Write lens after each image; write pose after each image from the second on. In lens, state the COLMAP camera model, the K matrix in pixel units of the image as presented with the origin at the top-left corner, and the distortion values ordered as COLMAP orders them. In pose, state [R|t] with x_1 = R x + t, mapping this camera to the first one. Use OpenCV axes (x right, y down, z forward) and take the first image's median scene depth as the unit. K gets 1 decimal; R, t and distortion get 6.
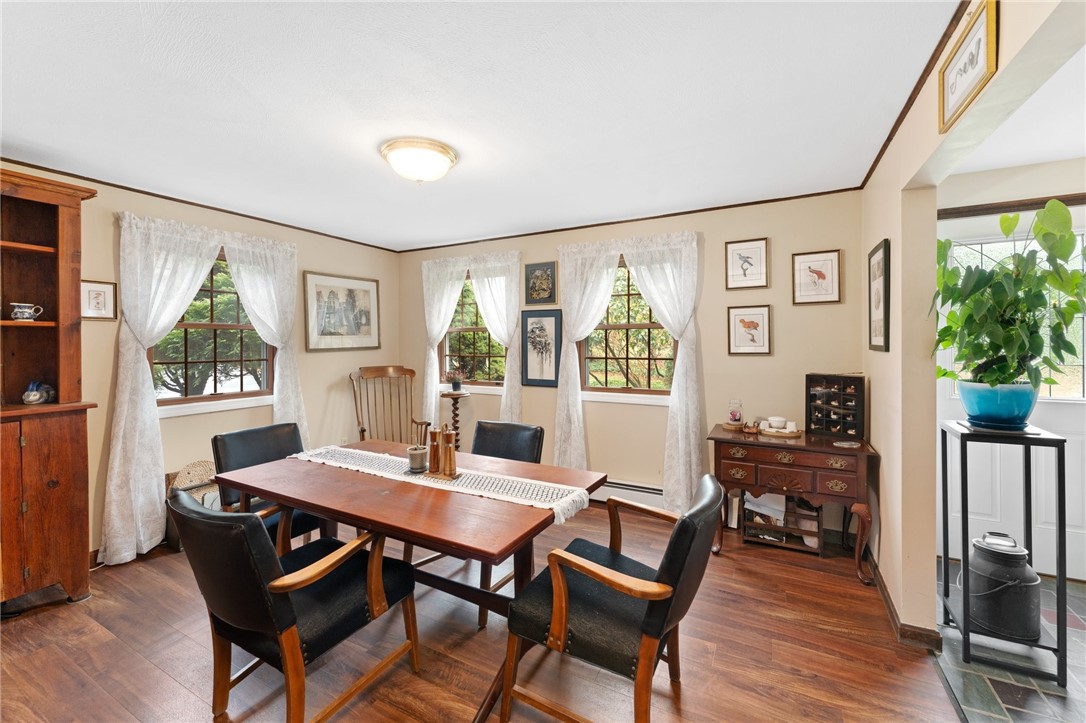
lens RADIAL K [[441.3, 0, 528.1], [0, 441.3, 356.7], [0, 0, 1]] dist [0.001741, 0.000208]
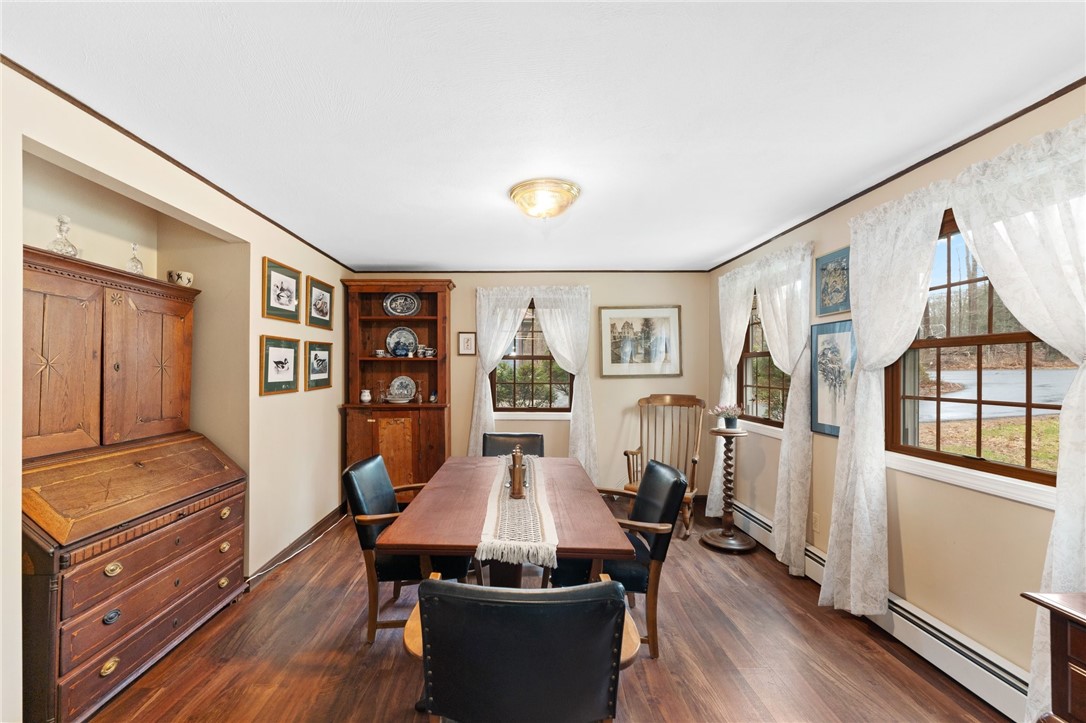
lens RADIAL K [[441.1, 0, 501.4], [0, 441.1, 373.6], [0, 0, 1]] dist [0.000983, 0.000202]
pose [[0.461209, 0.010665, -0.887227, 0.387715], [-0.033505, 0.999424, -0.005404, -0.007206], [0.886659, 0.032219, 0.461301, 0.247339]]
